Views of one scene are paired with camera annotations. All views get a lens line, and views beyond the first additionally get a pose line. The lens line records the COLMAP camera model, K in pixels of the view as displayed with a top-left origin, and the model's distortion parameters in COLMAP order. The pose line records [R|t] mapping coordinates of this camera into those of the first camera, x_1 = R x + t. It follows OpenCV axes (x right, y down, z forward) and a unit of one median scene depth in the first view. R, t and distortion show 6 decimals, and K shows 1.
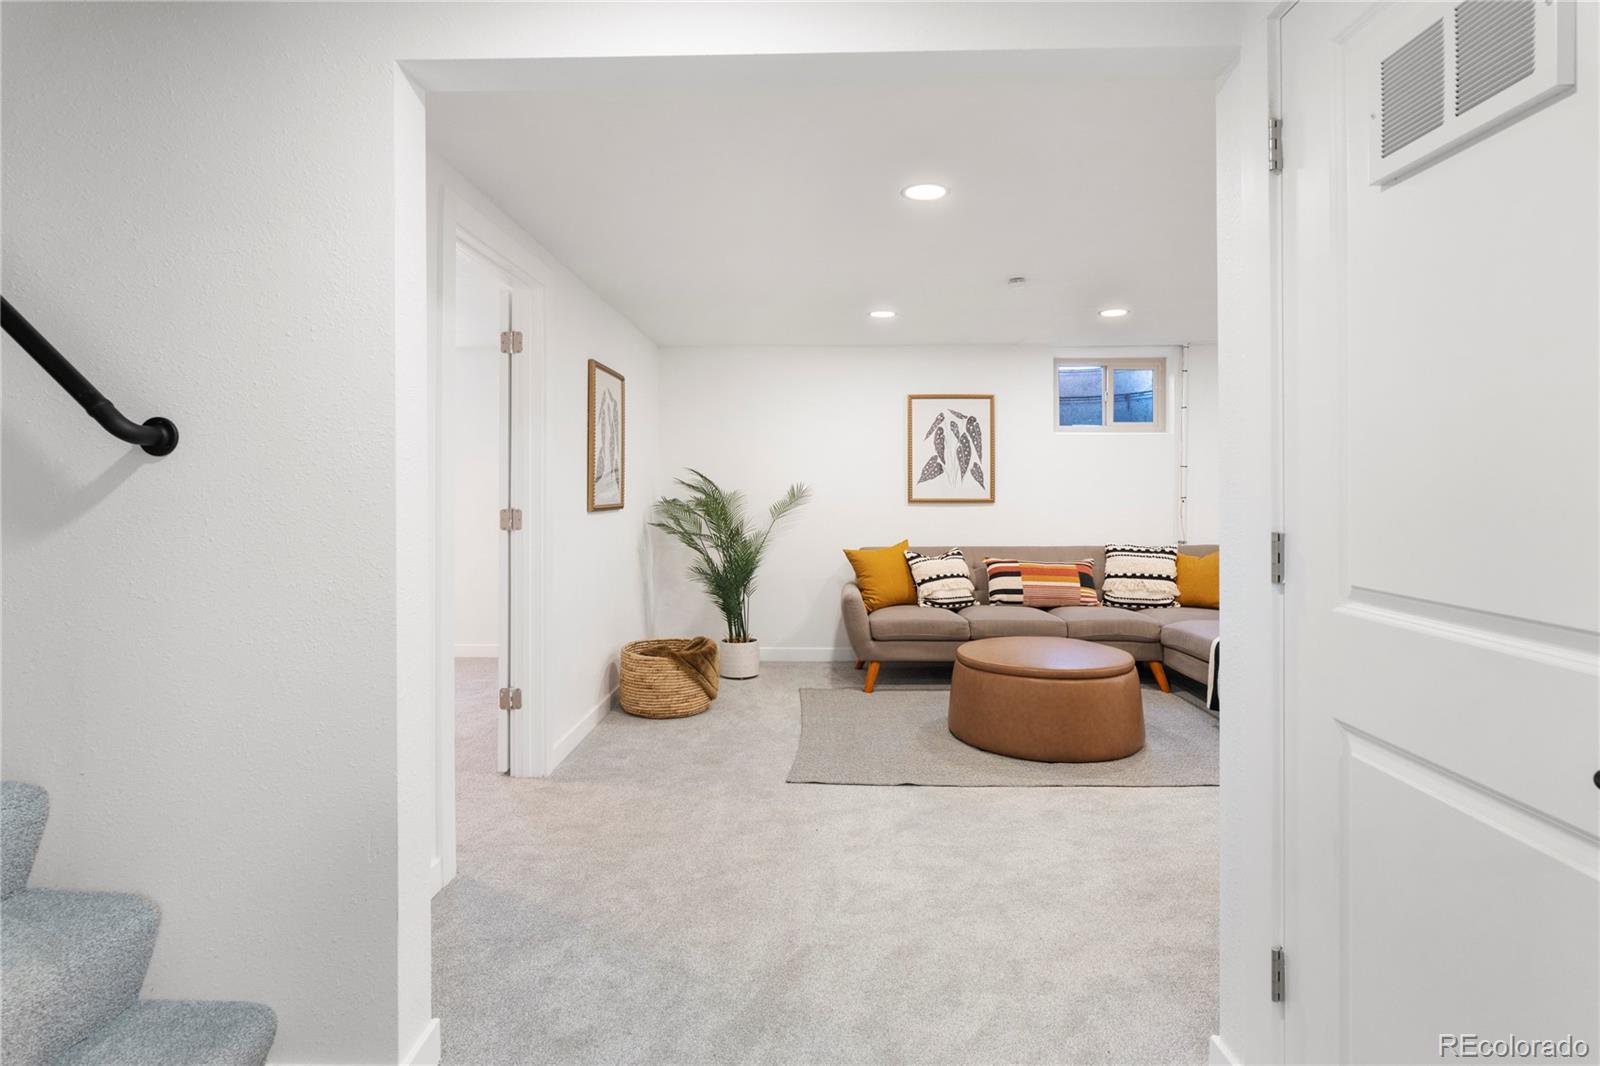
lens RADIAL K [[815.2, 0, 803.7], [0, 815.2, 440.1], [0, 0, 1]] dist [0.000677, 0.000196]
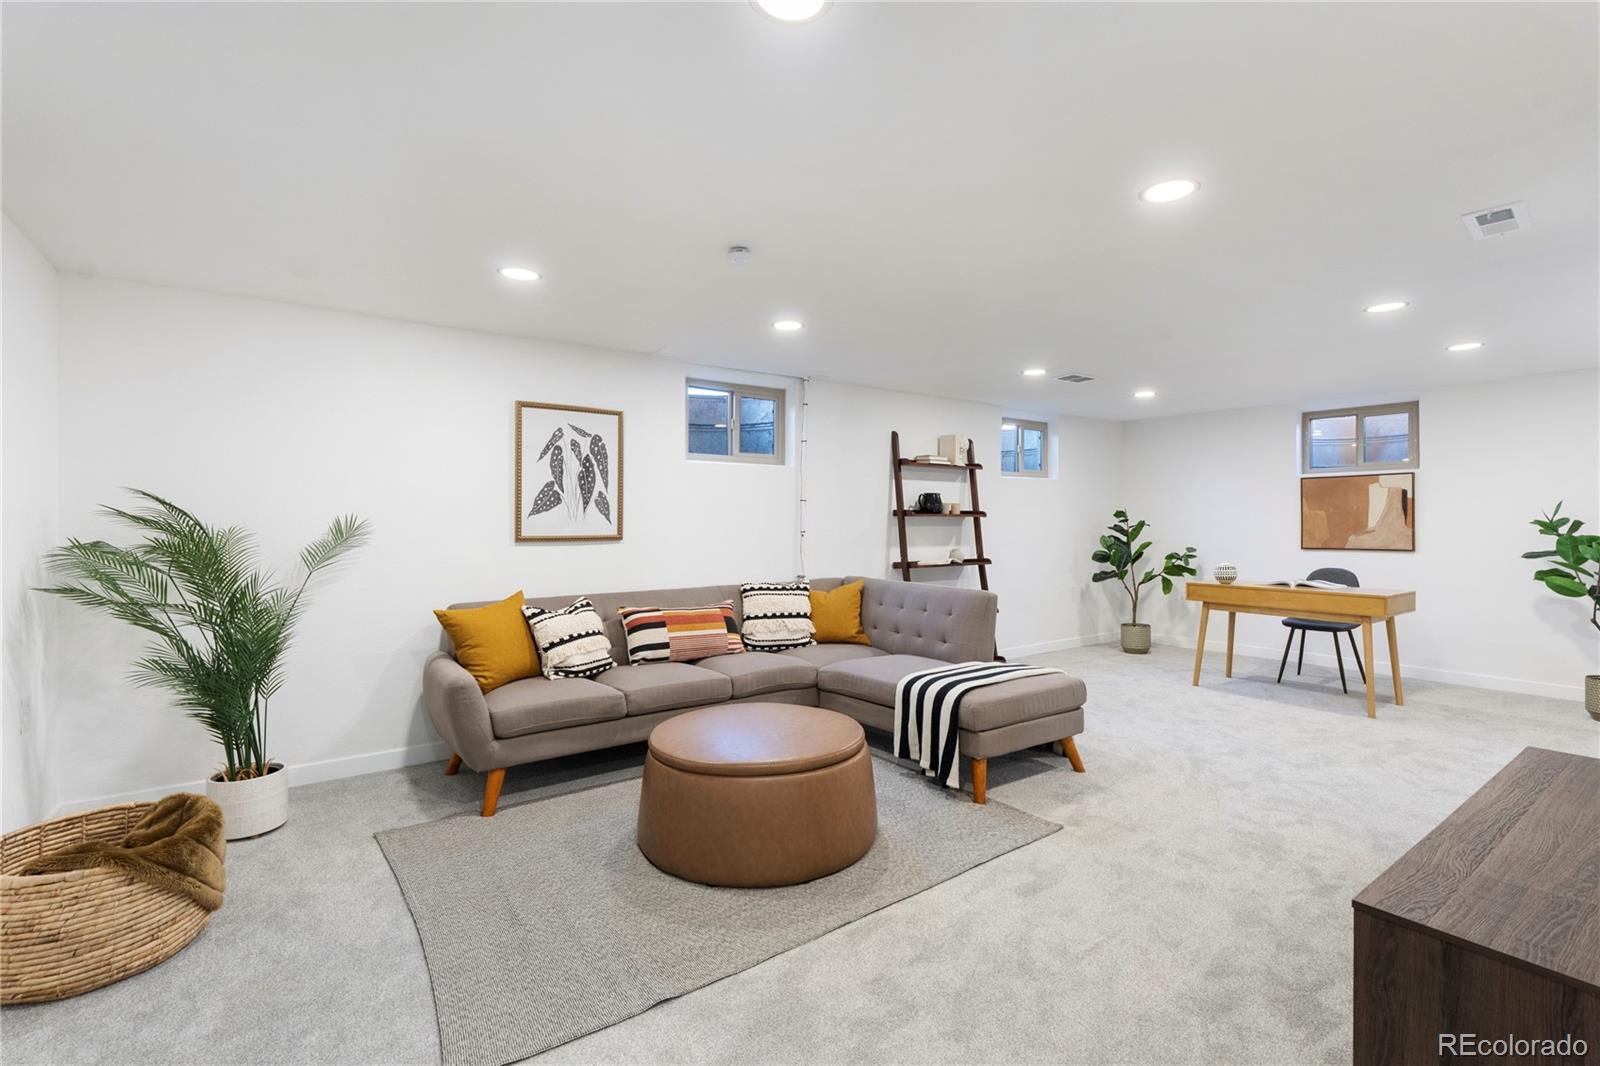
lens RADIAL K [[724.6, 0, 796.9], [0, 724.6, 508.2], [0, 0, 1]] dist [-0.003995, 0.001470]
pose [[0.796931, 0.011251, 0.603966, -0.078599], [-0.035143, 0.998997, 0.027762, 0.018704], [-0.603047, -0.043350, 0.796527, 0.323582]]
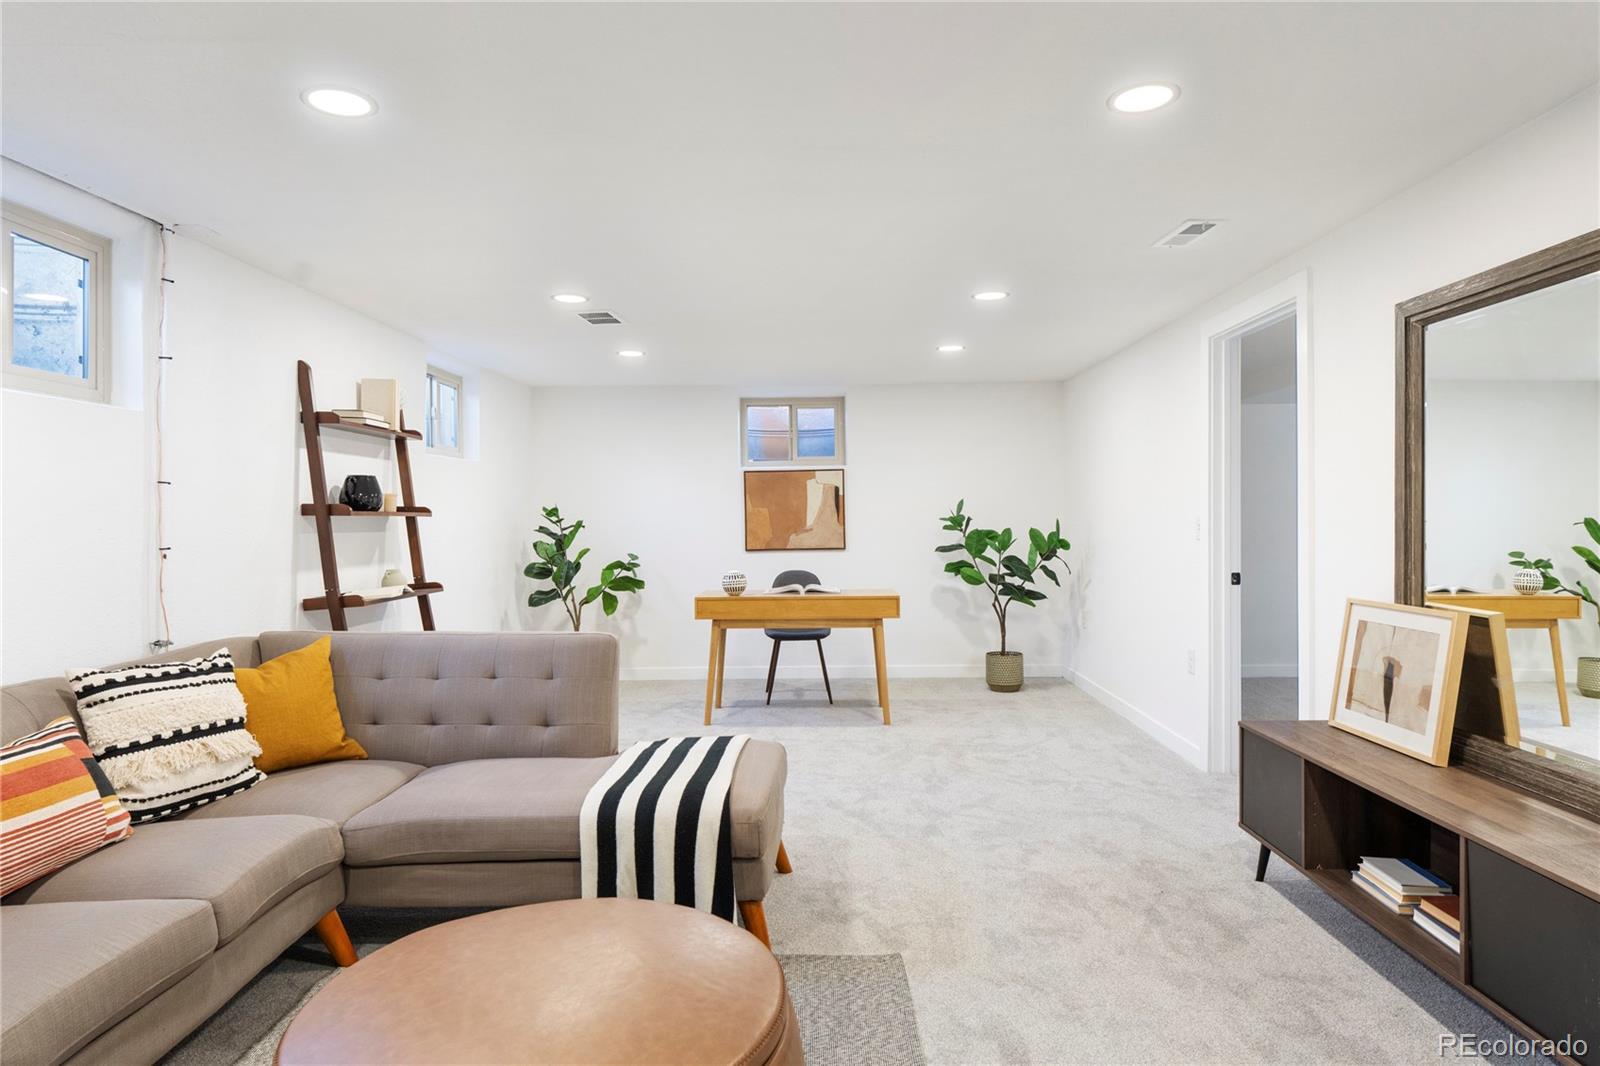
lens RADIAL K [[950.9, 0, 798.5], [0, 950.9, 515.9], [0, 0, 1]] dist [-0.002729, 0.000446]
pose [[-0.002235, 0.002992, 0.999993, -0.088896], [-0.048089, 0.998838, -0.003096, 0.038200], [-0.998841, -0.048095, -0.002088, 0.680750]]
